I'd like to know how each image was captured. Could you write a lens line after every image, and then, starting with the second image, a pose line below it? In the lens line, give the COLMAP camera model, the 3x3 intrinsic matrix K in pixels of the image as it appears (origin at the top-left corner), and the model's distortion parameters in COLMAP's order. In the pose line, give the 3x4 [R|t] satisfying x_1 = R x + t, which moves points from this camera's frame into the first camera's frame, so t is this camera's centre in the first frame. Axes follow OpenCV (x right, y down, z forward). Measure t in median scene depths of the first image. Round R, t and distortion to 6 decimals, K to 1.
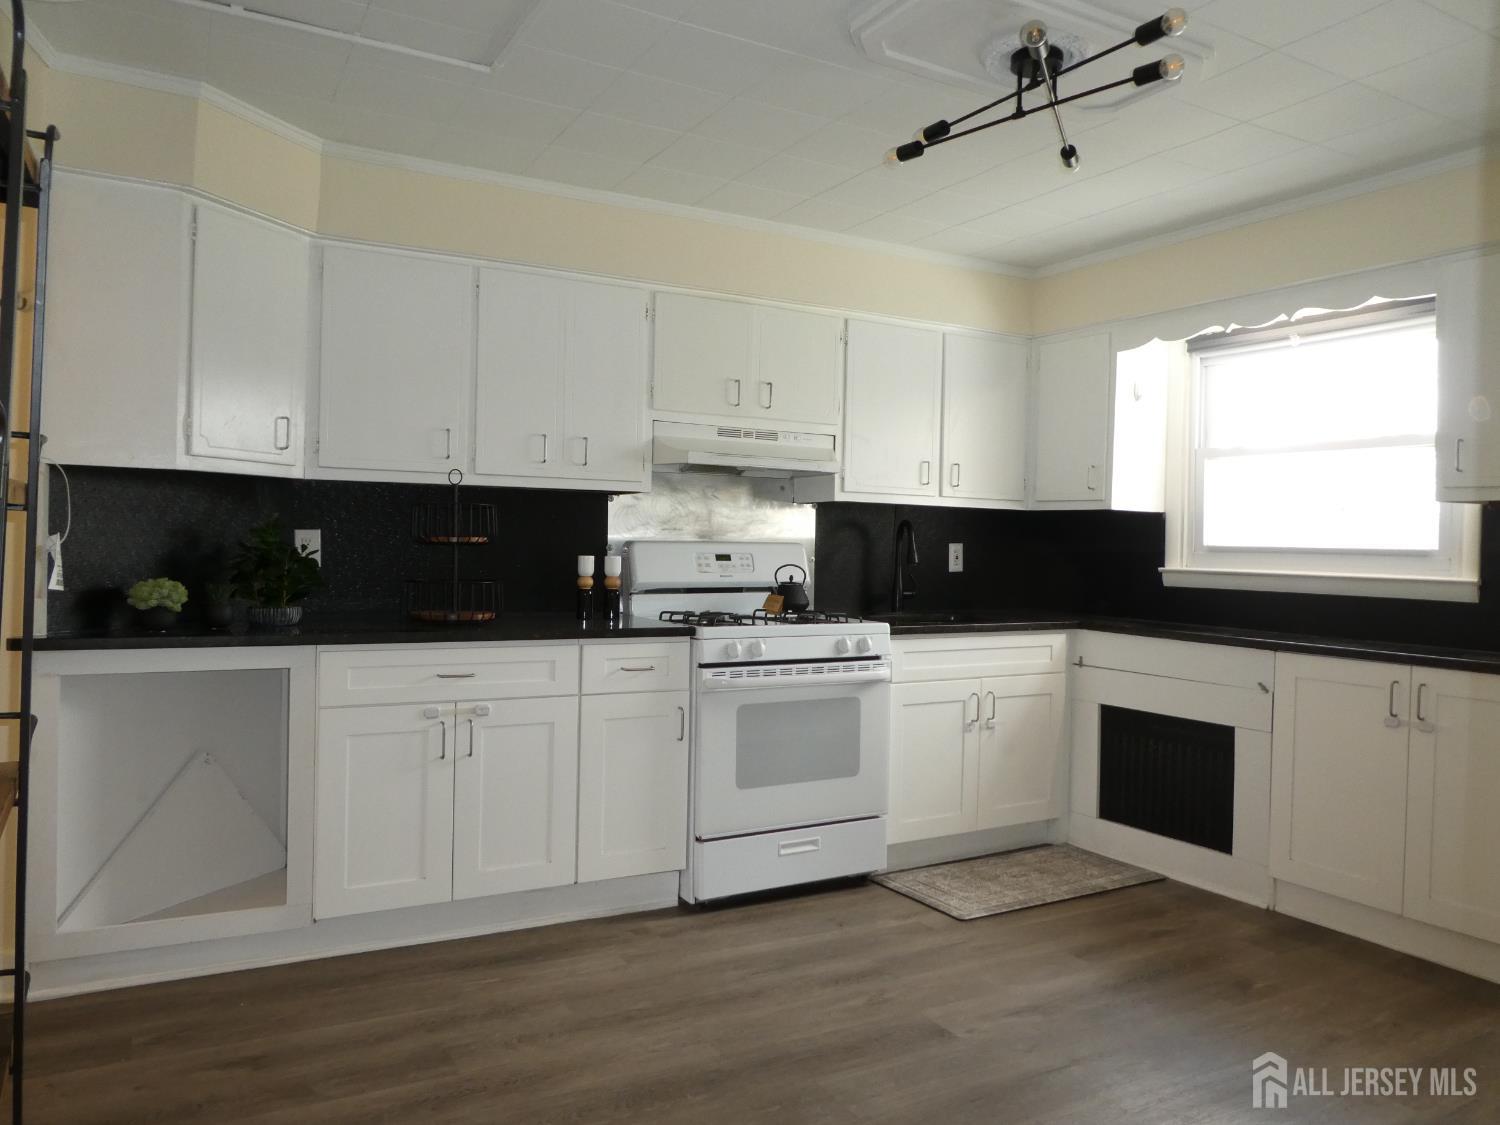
lens RADIAL K [[1076.9, 0, 776.7], [0, 1076.9, 556.8], [0, 0, 1]] dist [-0.022439, 0.001482]
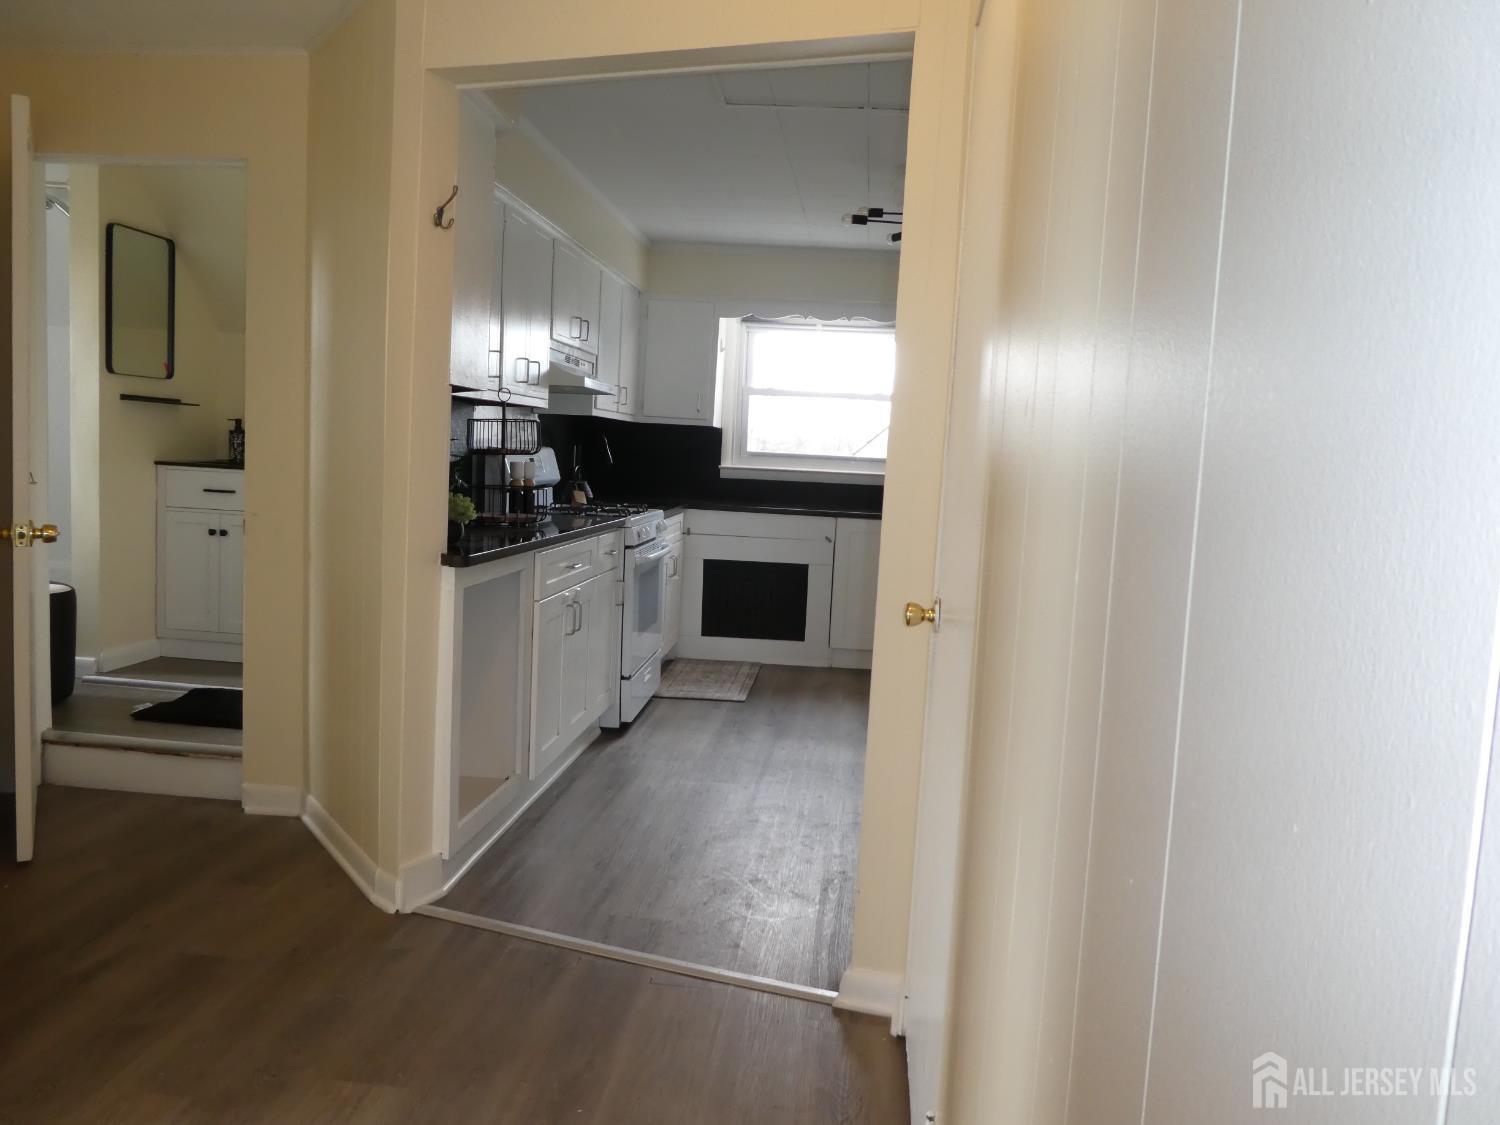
lens RADIAL K [[1076.9, 0, 747.3], [0, 1076.9, 556.3], [0, 0, 1]] dist [-0.022439, 0.001482]
pose [[0.589094, -0.073117, 0.804749, -0.967872], [-0.023126, 0.993965, 0.107237, -0.029974], [-0.807733, -0.081783, 0.583848, 0.105505]]
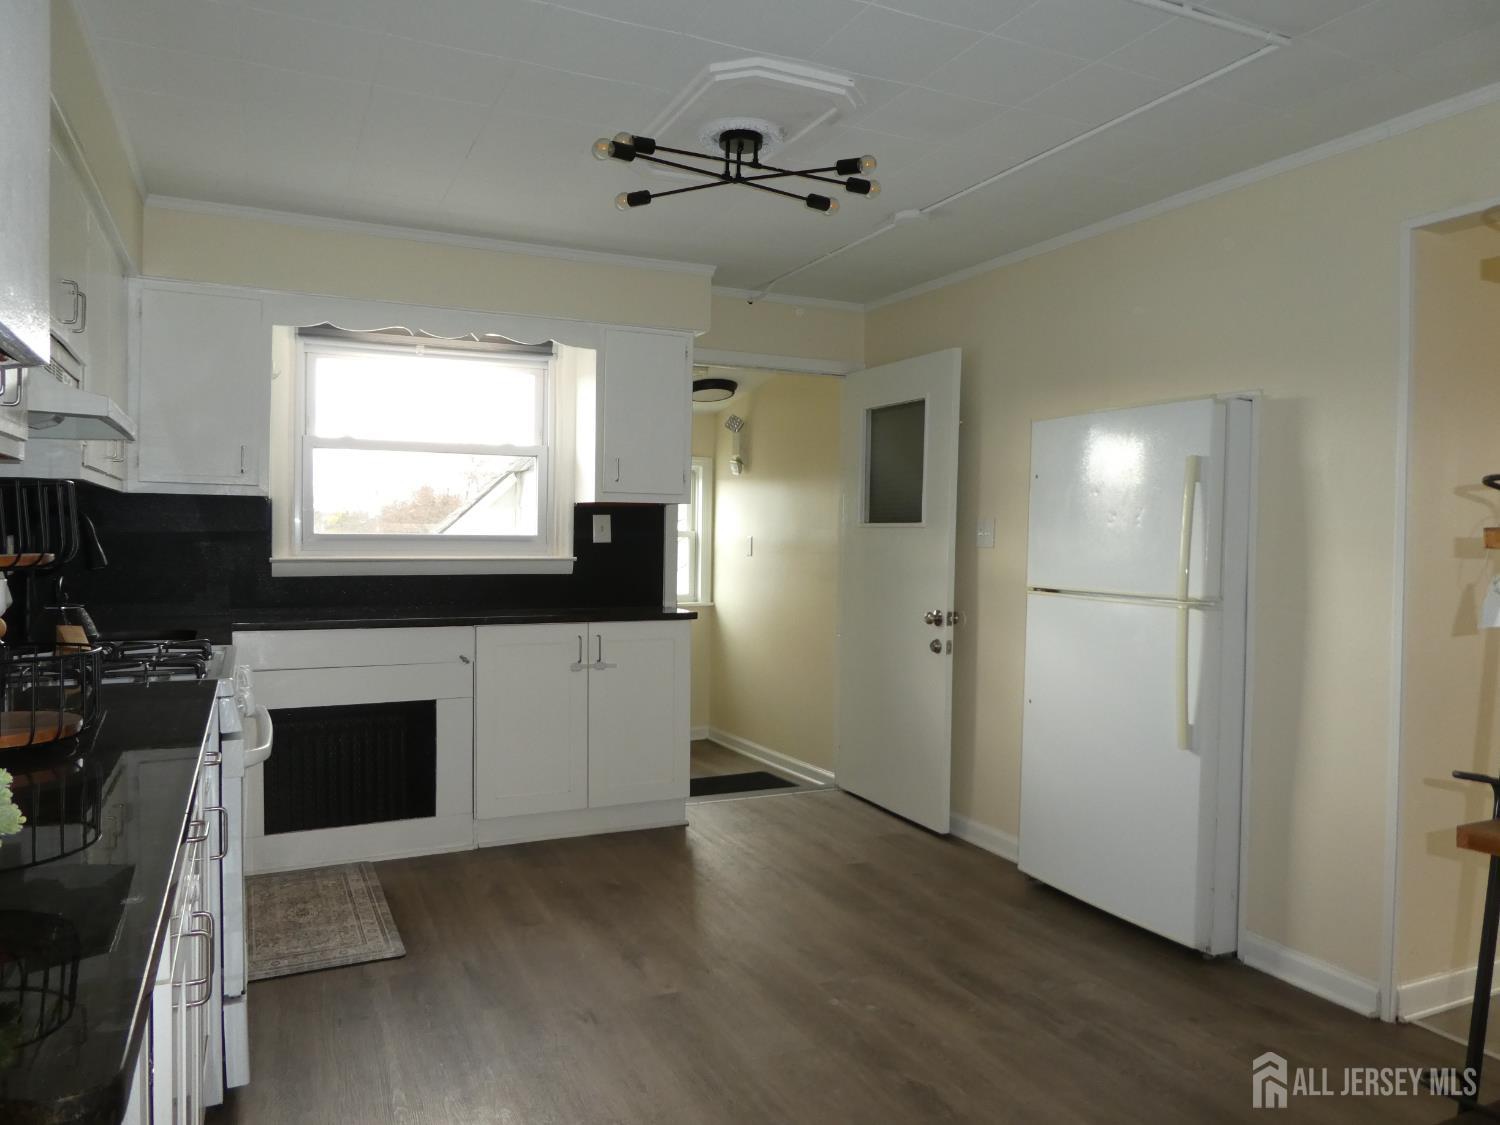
lens RADIAL K [[1076.9, 0, 751.1], [0, 1076.9, 554.4], [0, 0, 1]] dist [-0.022439, 0.001482]
pose [[0.090787, -0.038873, 0.995111, -0.636378], [0.006586, 0.999239, 0.038434, -0.030725], [-0.995849, 0.003064, 0.090974, 0.577397]]
